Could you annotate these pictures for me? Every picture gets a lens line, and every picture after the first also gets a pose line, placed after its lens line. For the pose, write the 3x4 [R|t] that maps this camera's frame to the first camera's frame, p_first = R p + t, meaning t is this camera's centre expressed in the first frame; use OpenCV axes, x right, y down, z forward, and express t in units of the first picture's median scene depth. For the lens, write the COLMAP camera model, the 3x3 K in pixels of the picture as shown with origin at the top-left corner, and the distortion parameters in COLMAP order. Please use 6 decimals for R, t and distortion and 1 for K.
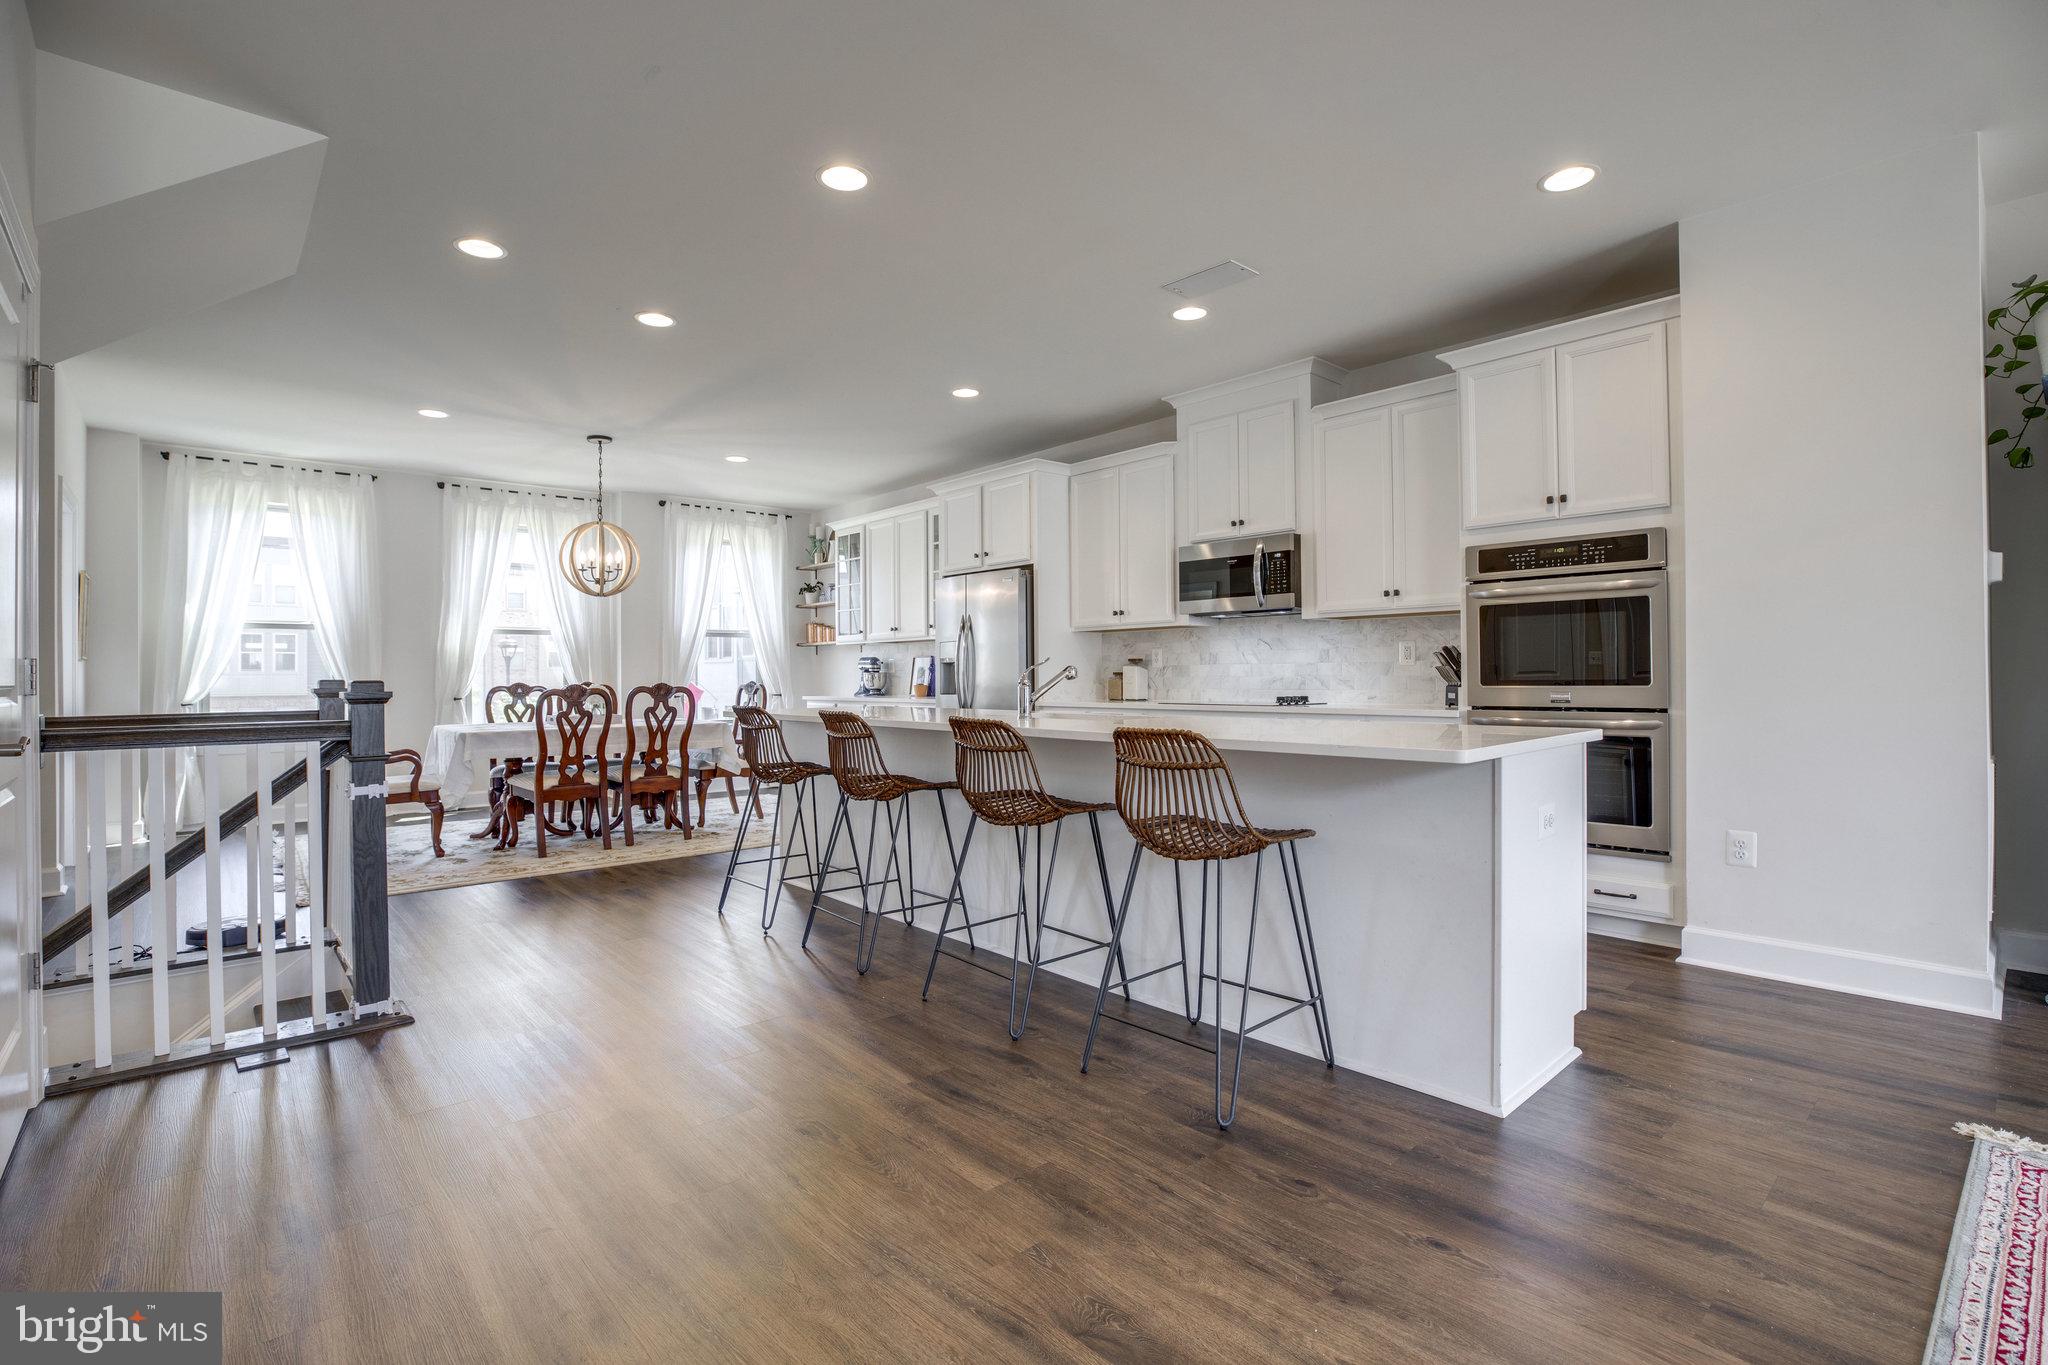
lens RADIAL K [[944.6, 0, 1022.7], [0, 944.6, 675.7], [0, 0, 1]] dist [-0.047337, 0.014326]
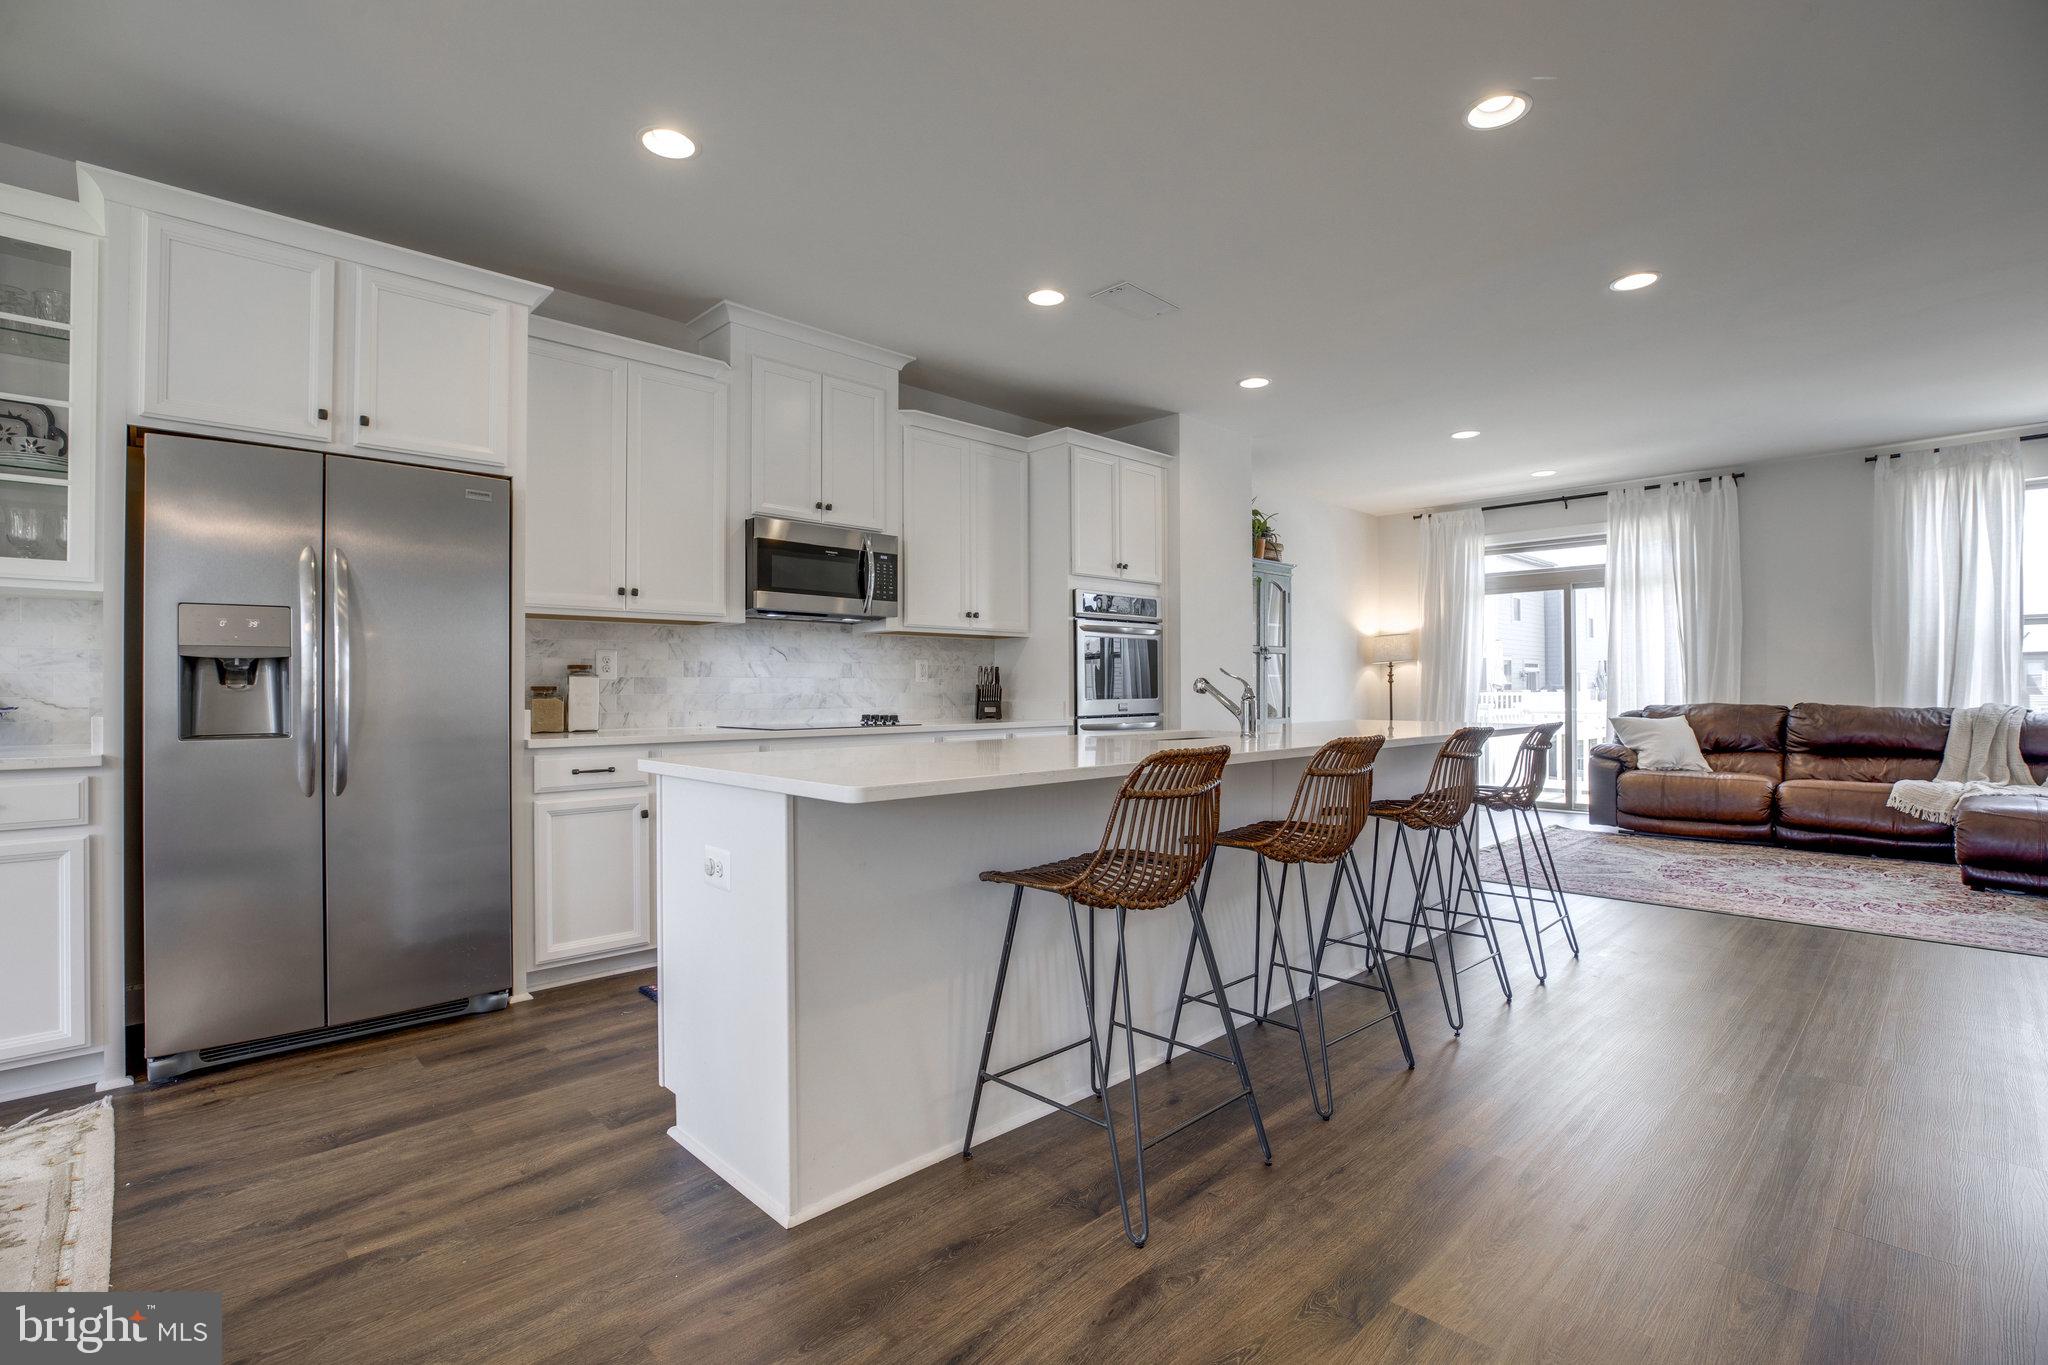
lens RADIAL K [[944.6, 0, 1022.7], [0, 944.6, 675.7], [0, 0, 1]] dist [-0.047337, 0.014326]
pose [[-0.037977, 0.022512, 0.999025, -0.544055], [0.004585, 0.999740, -0.022353, 0.004424], [-0.999268, 0.003732, -0.038070, 0.782805]]
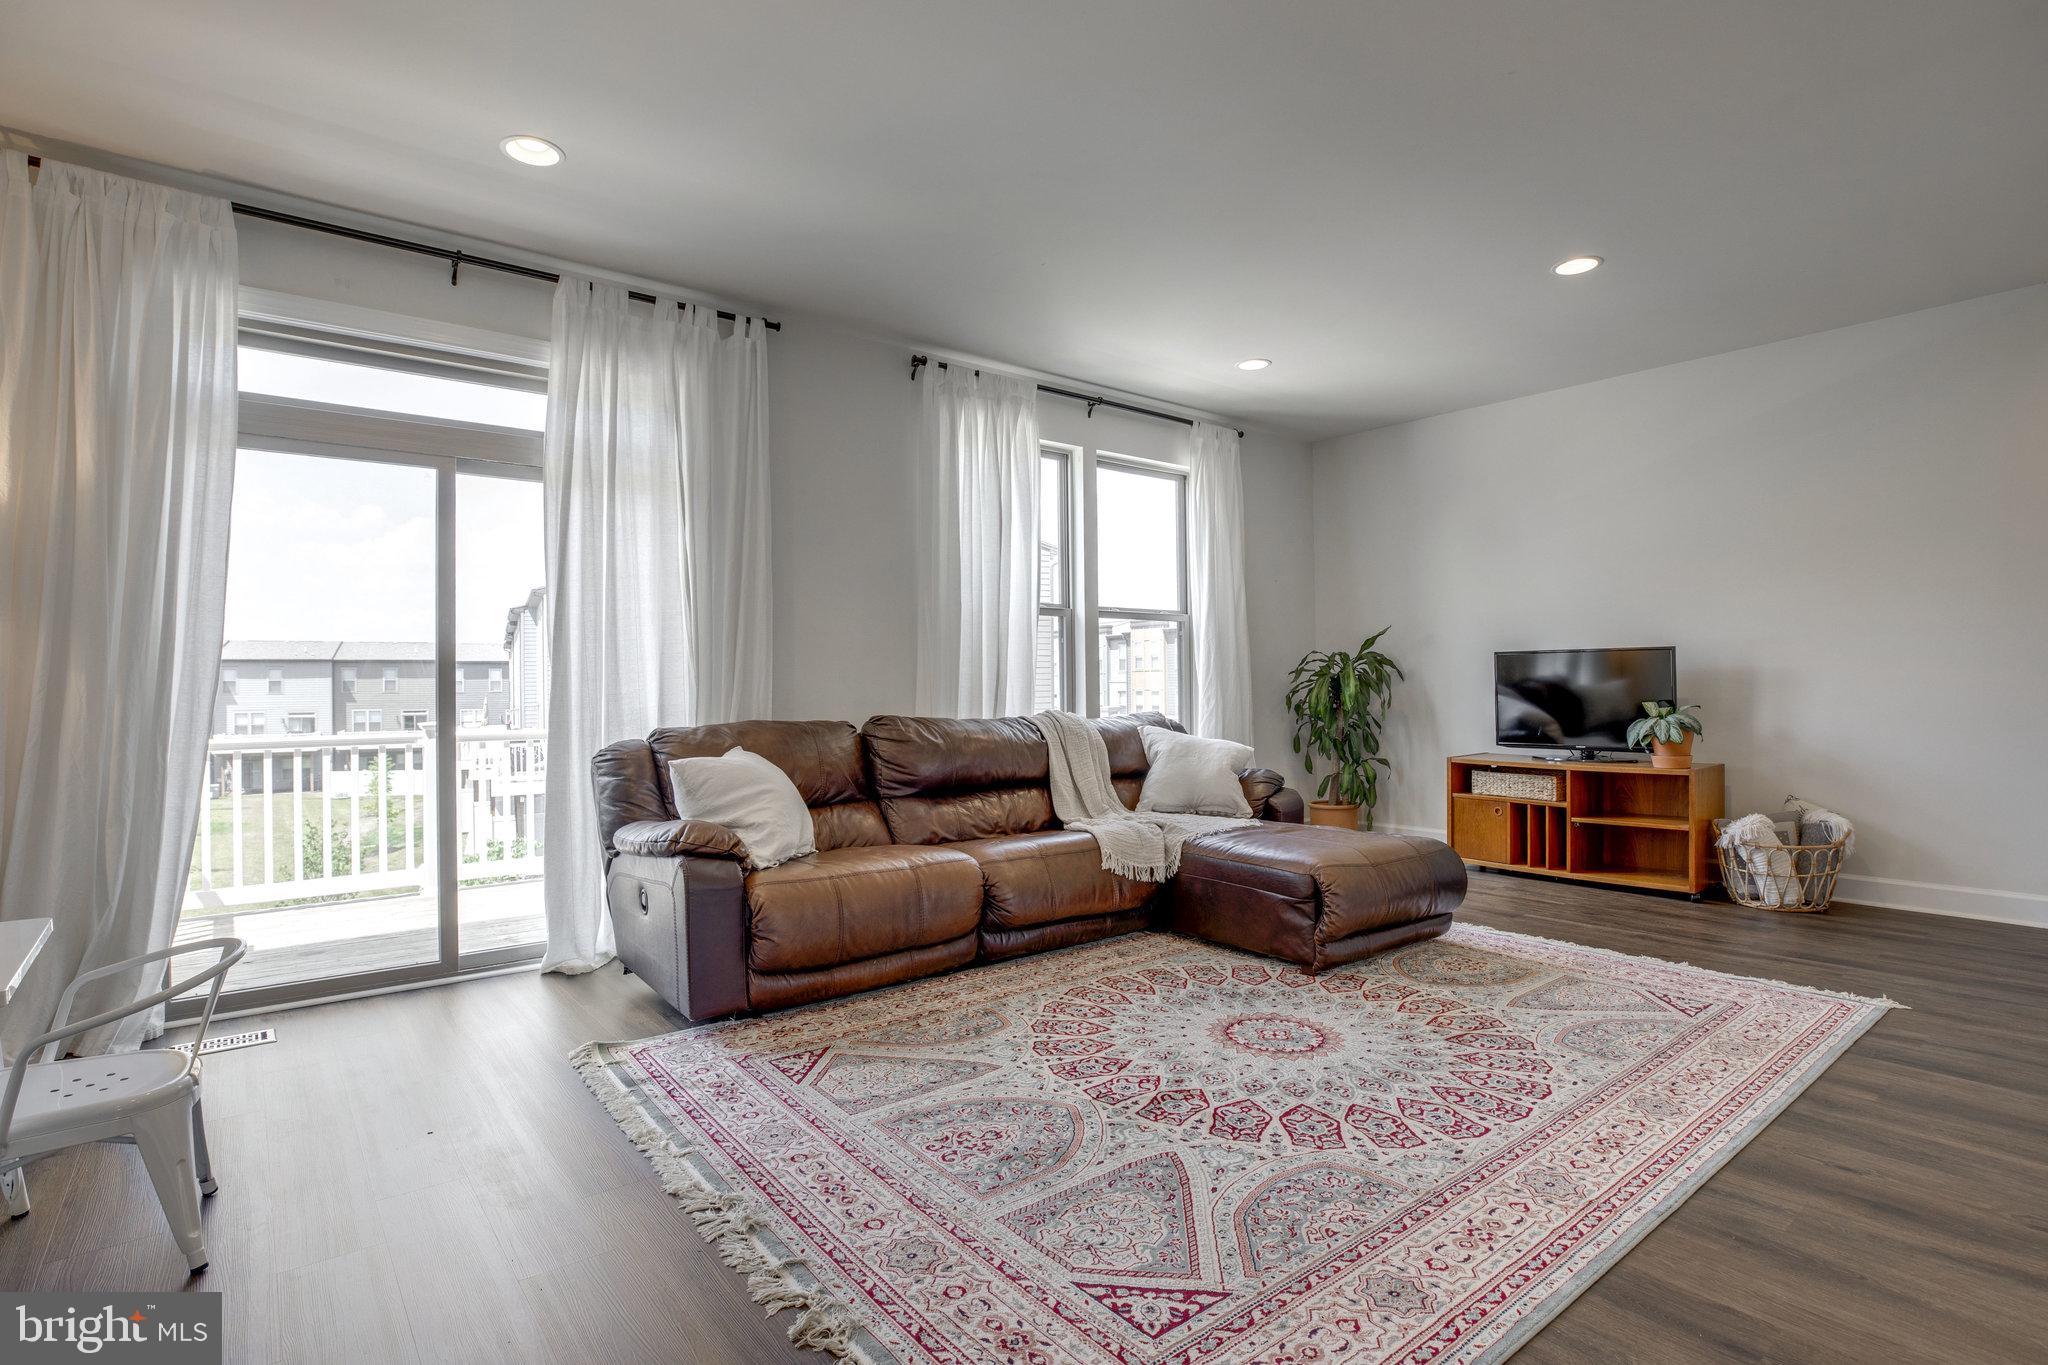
lens RADIAL K [[993.2, 0, 1024.0], [0, 993.2, 682.5], [0, 0, 1]] dist [-0.037813, 0.001102]
pose [[-0.998452, 0.017653, 0.052738, 0.384226], [0.017680, 0.999844, 0.000046, -0.006601], [-0.052729, 0.000978, -0.998608, 0.538401]]
